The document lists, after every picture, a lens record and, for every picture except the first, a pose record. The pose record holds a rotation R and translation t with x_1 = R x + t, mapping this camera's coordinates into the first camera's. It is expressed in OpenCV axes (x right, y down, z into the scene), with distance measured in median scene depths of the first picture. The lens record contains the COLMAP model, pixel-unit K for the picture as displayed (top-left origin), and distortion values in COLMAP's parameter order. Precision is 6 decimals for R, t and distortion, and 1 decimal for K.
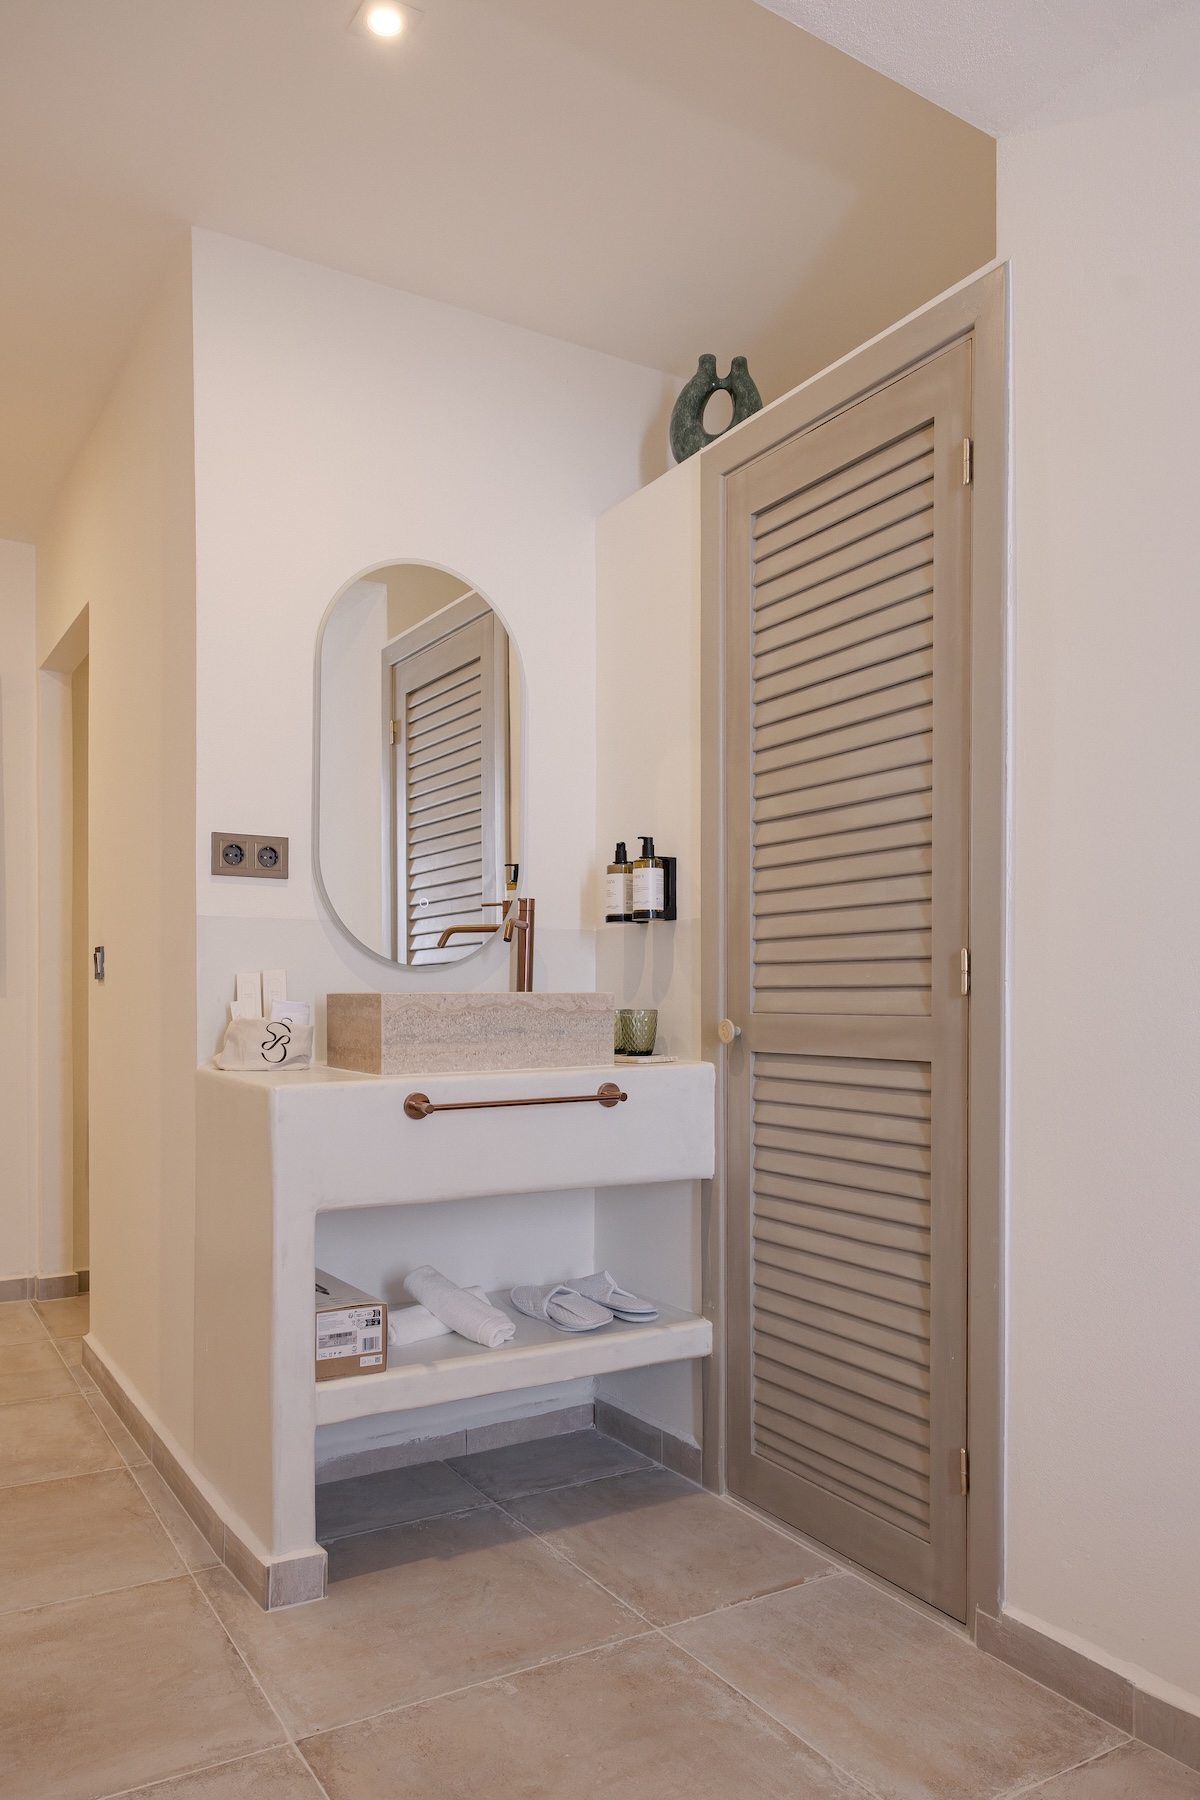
lens RADIAL K [[1239.7, 0, 602.3], [0, 1239.7, 918.4], [0, 0, 1]] dist [-0.005057, -0.007019]
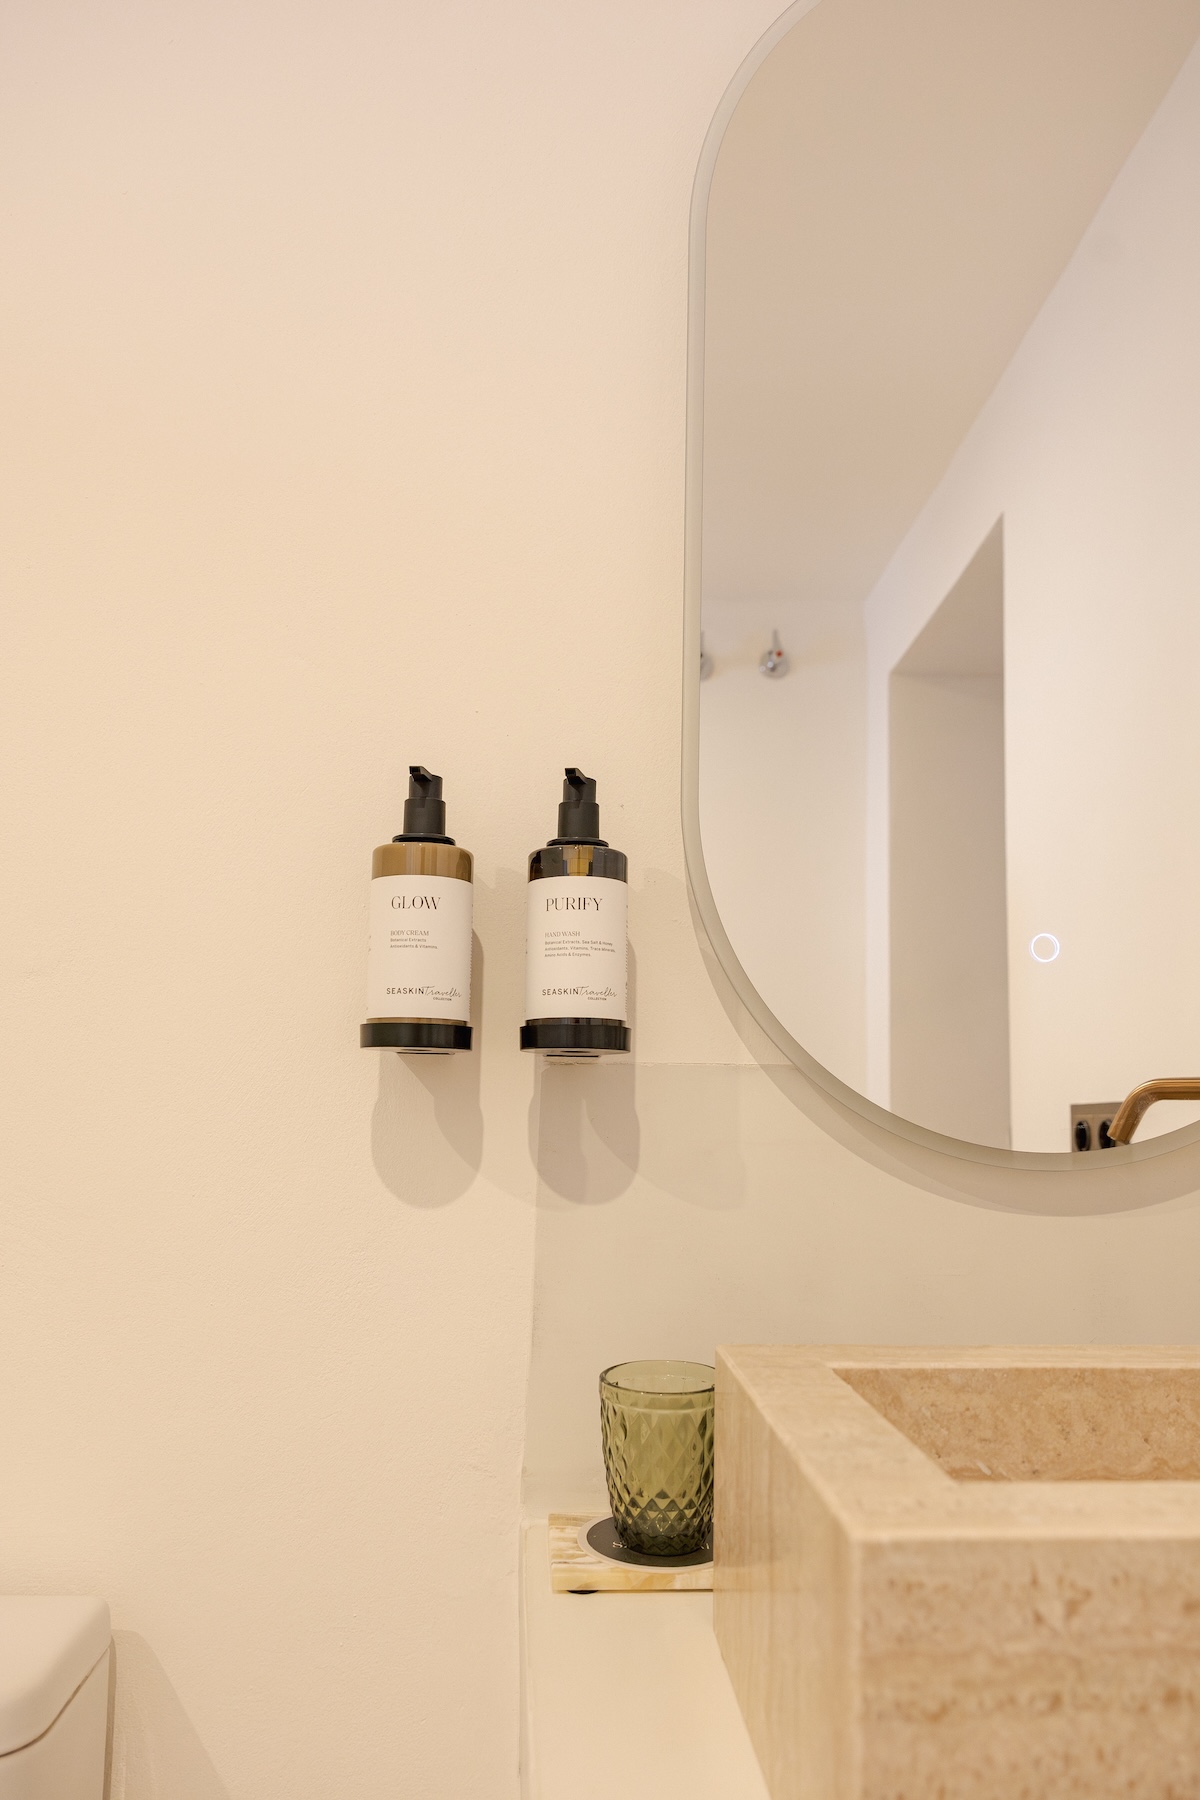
lens RADIAL K [[1239.7, 0, 602.3], [0, 1239.7, 918.4], [0, 0, 1]] dist [-0.005057, -0.007019]
pose [[0.473613, 0.106004, 0.874331, -0.216297], [-0.073822, 0.994015, -0.080526, -0.006849], [-0.877634, -0.026407, 0.478603, 0.822322]]
